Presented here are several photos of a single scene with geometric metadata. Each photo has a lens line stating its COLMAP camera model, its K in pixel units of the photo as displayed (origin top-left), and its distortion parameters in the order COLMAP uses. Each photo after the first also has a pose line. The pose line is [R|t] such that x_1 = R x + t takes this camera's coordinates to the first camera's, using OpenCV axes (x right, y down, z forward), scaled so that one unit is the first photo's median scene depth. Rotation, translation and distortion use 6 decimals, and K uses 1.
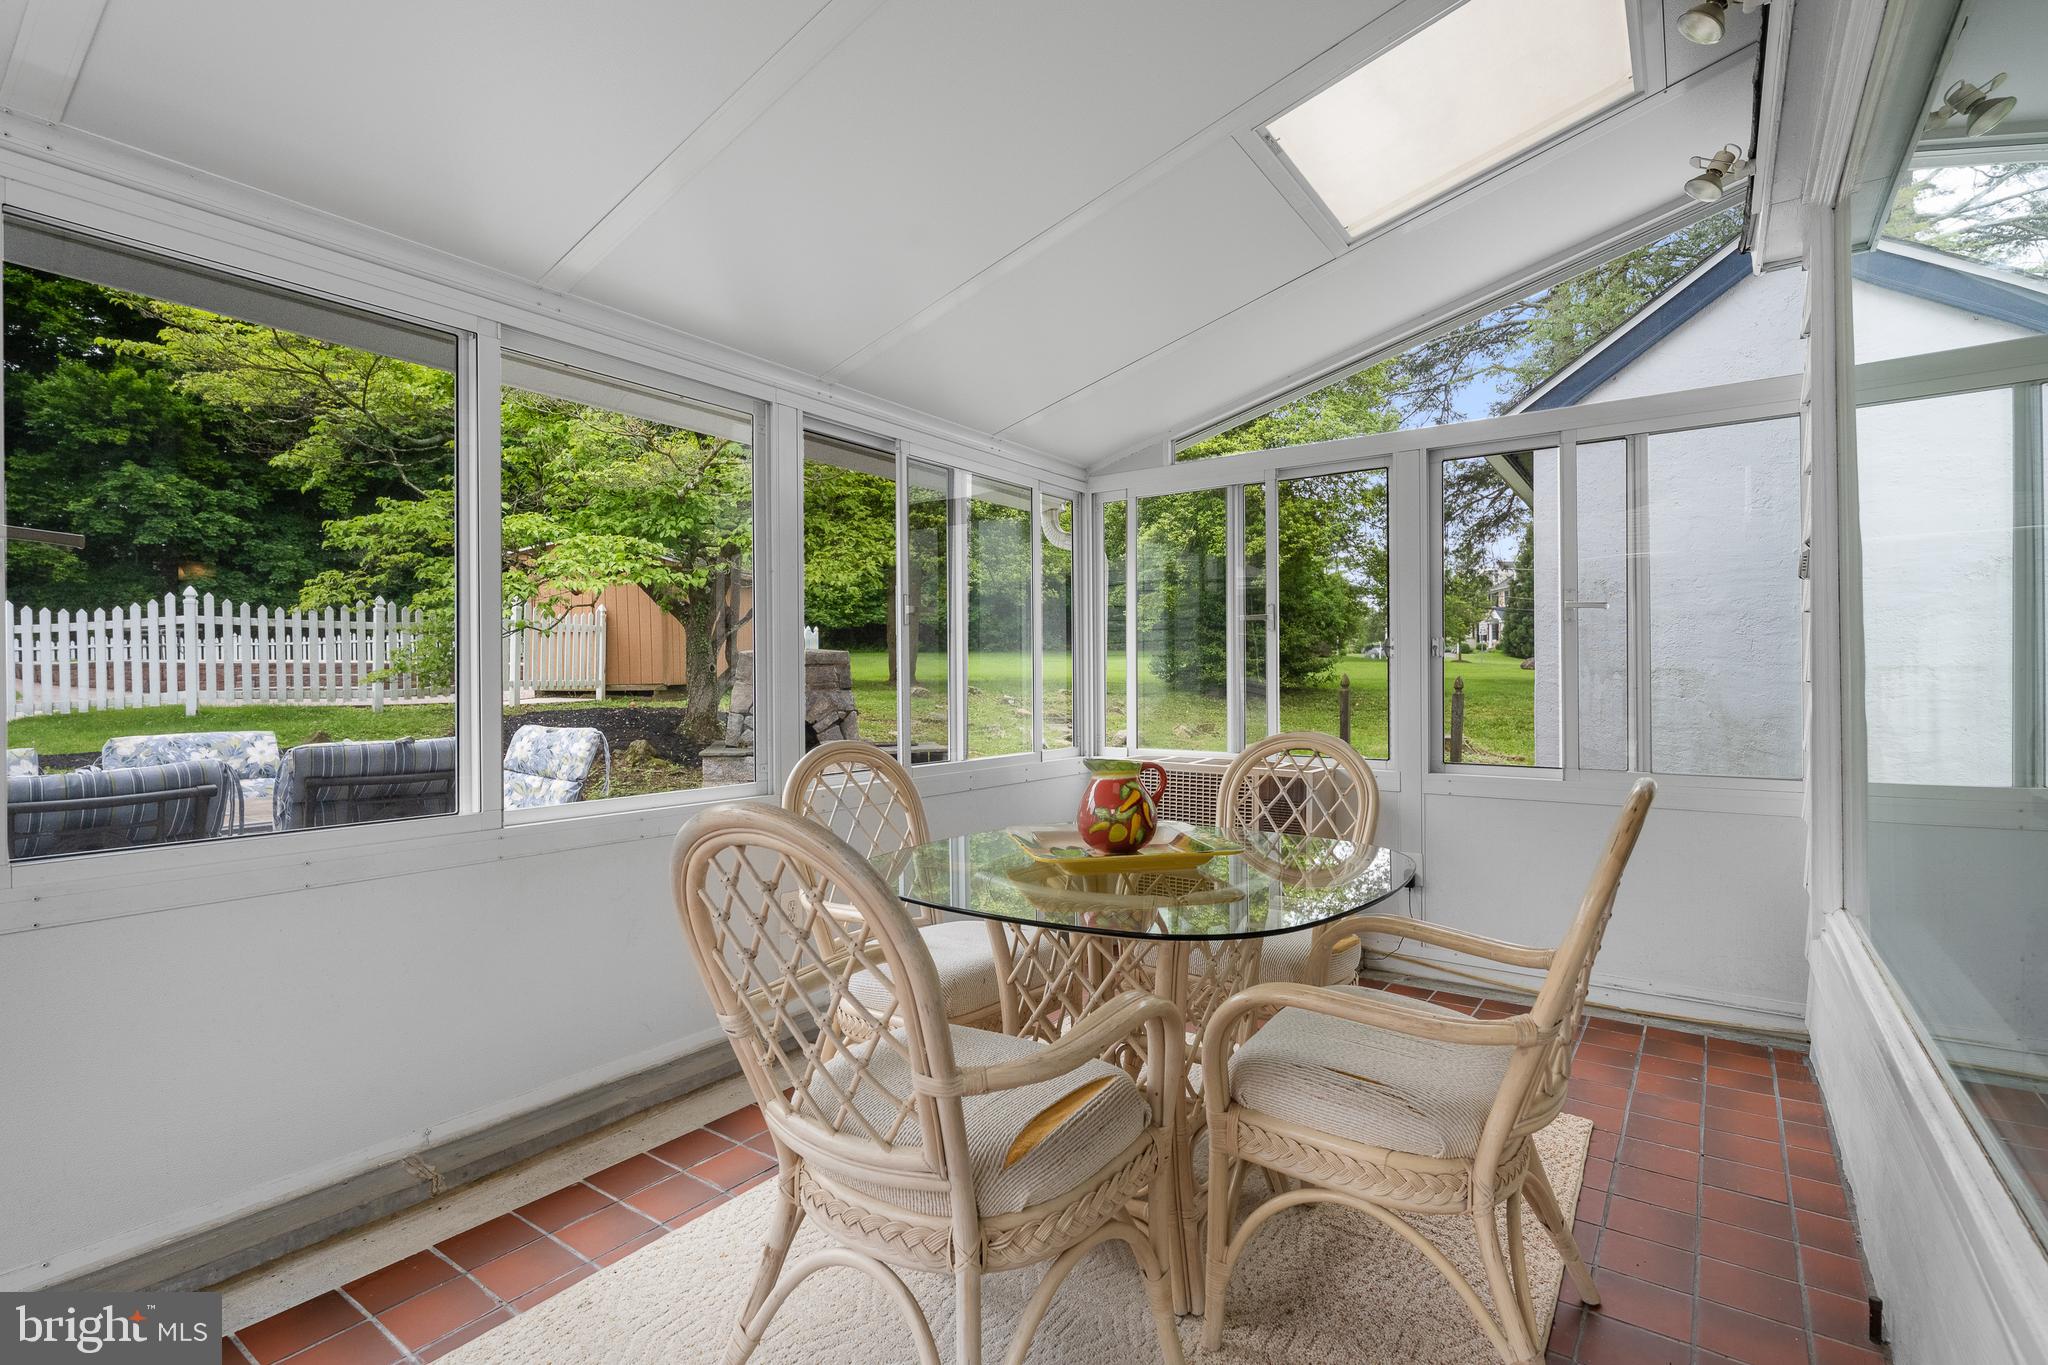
lens RADIAL K [[934.0, 0, 1042.2], [0, 934.0, 687.8], [0, 0, 1]] dist [0.002185, -0.000603]
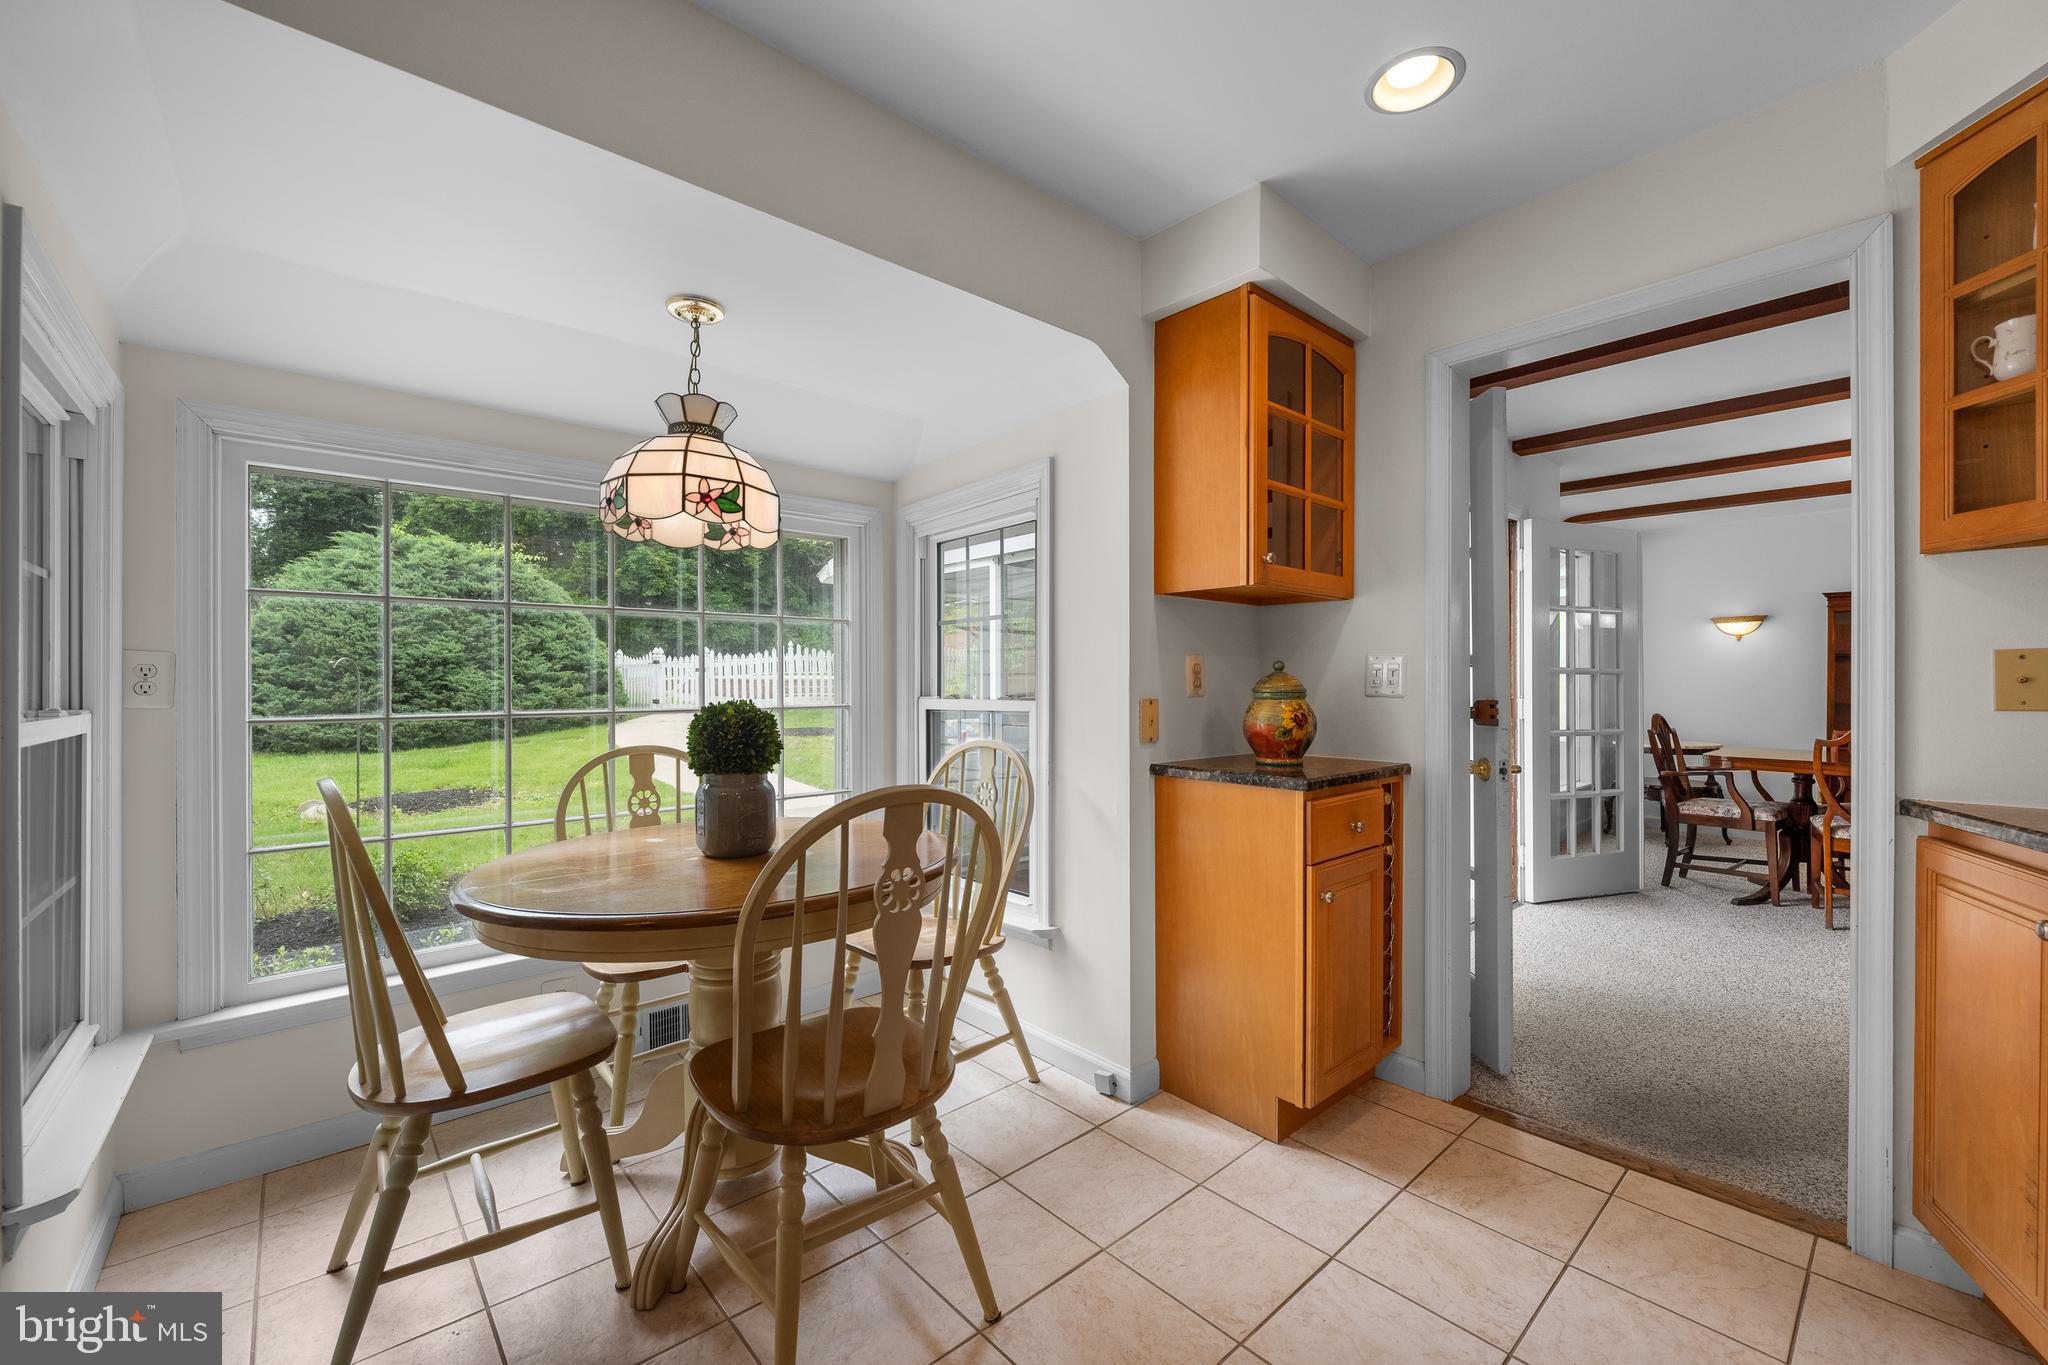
lens RADIAL K [[818.7, 0, 1031.4], [0, 818.7, 688.1], [0, 0, 1]] dist [-0.007347, -0.000014]
pose [[0.970247, 0.007151, -0.242011, -0.027603], [-0.007954, 0.999966, -0.002342, -0.008348], [0.241986, 0.004197, 0.970271, -0.278841]]
